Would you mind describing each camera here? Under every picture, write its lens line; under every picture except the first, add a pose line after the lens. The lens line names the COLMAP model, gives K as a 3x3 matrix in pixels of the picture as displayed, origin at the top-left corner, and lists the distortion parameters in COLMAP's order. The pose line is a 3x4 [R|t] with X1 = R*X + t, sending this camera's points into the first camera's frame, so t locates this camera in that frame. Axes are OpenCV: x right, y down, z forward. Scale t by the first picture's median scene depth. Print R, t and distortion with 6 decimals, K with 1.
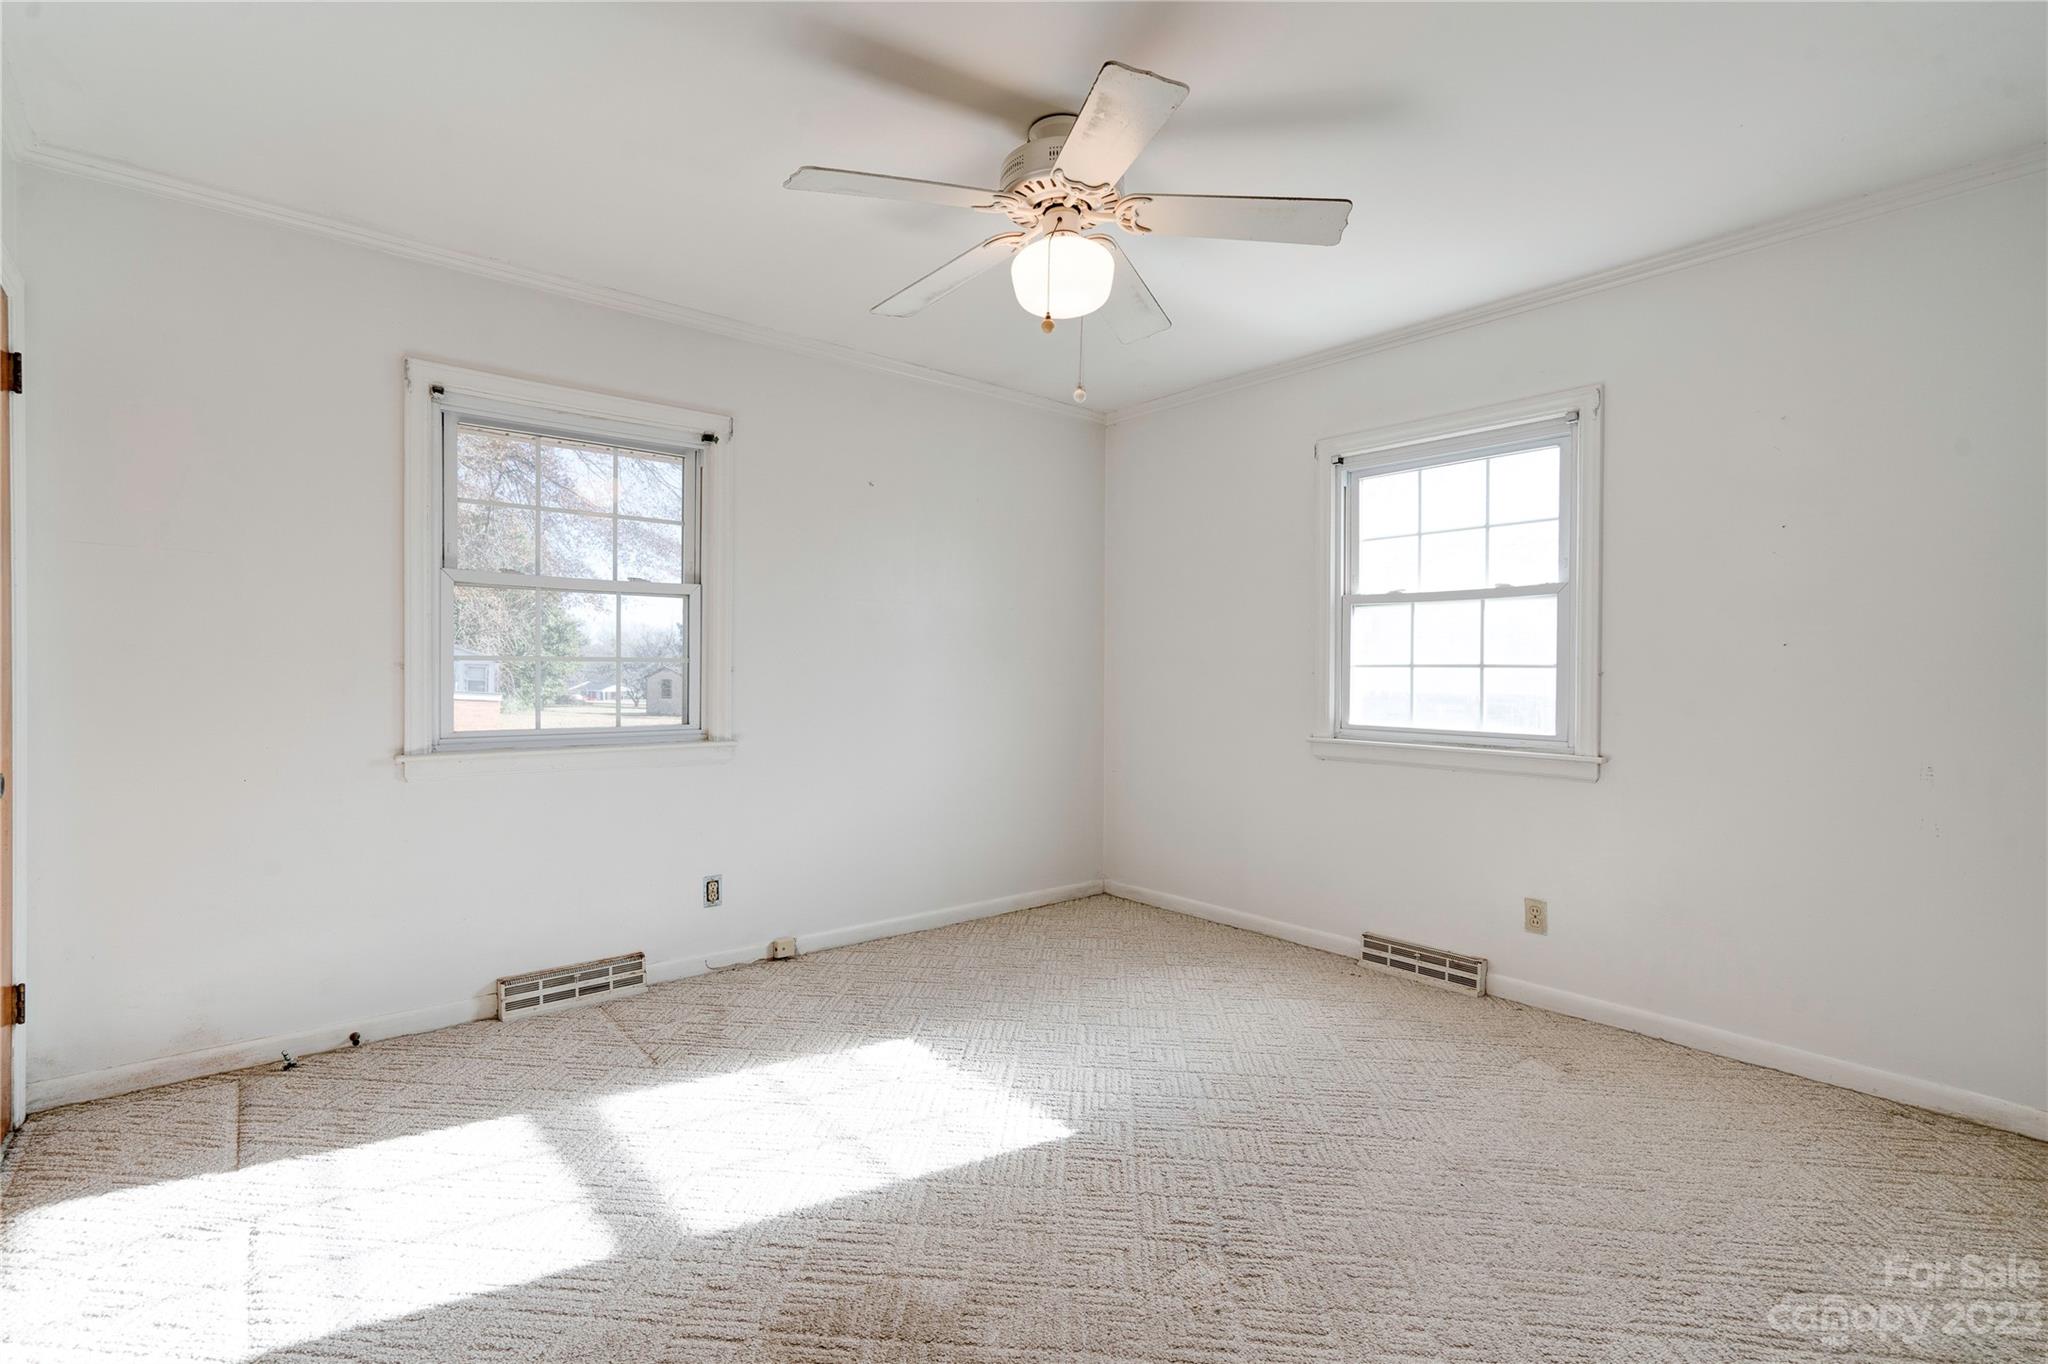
lens RADIAL K [[933.4, 0, 1011.2], [0, 933.4, 673.8], [0, 0, 1]] dist [-0.005970, 0.008399]
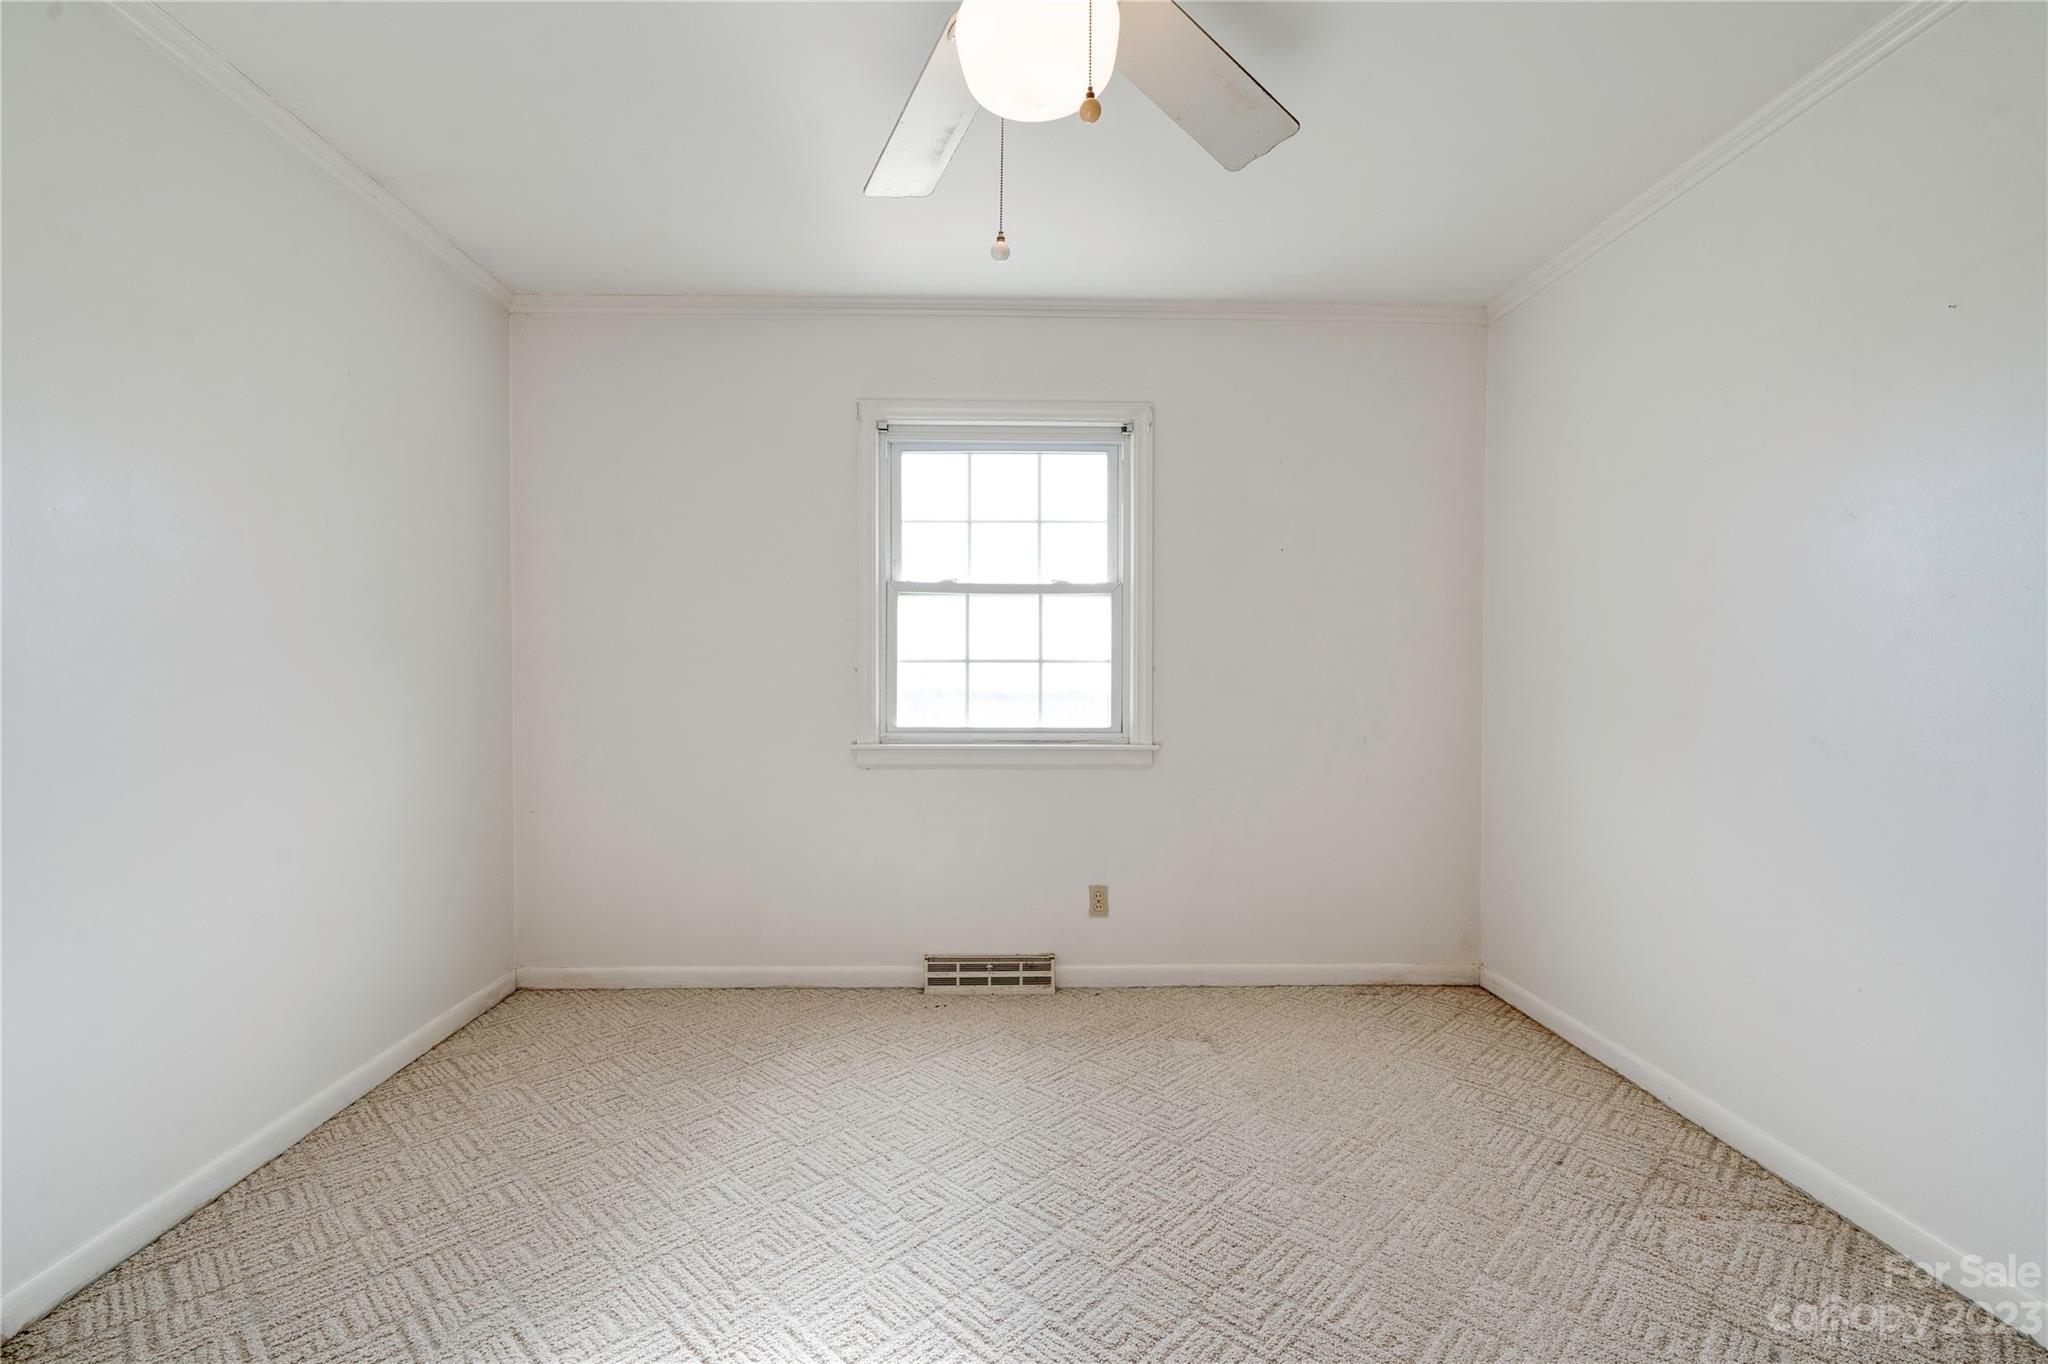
lens RADIAL K [[933.4, 0, 1029.0], [0, 933.4, 676.7], [0, 0, 1]] dist [-0.005970, 0.008399]
pose [[0.628664, -0.016151, 0.777509, -0.266922], [0.007342, 0.999863, 0.014834, -0.006496], [-0.777642, -0.003617, 0.628697, 0.366039]]
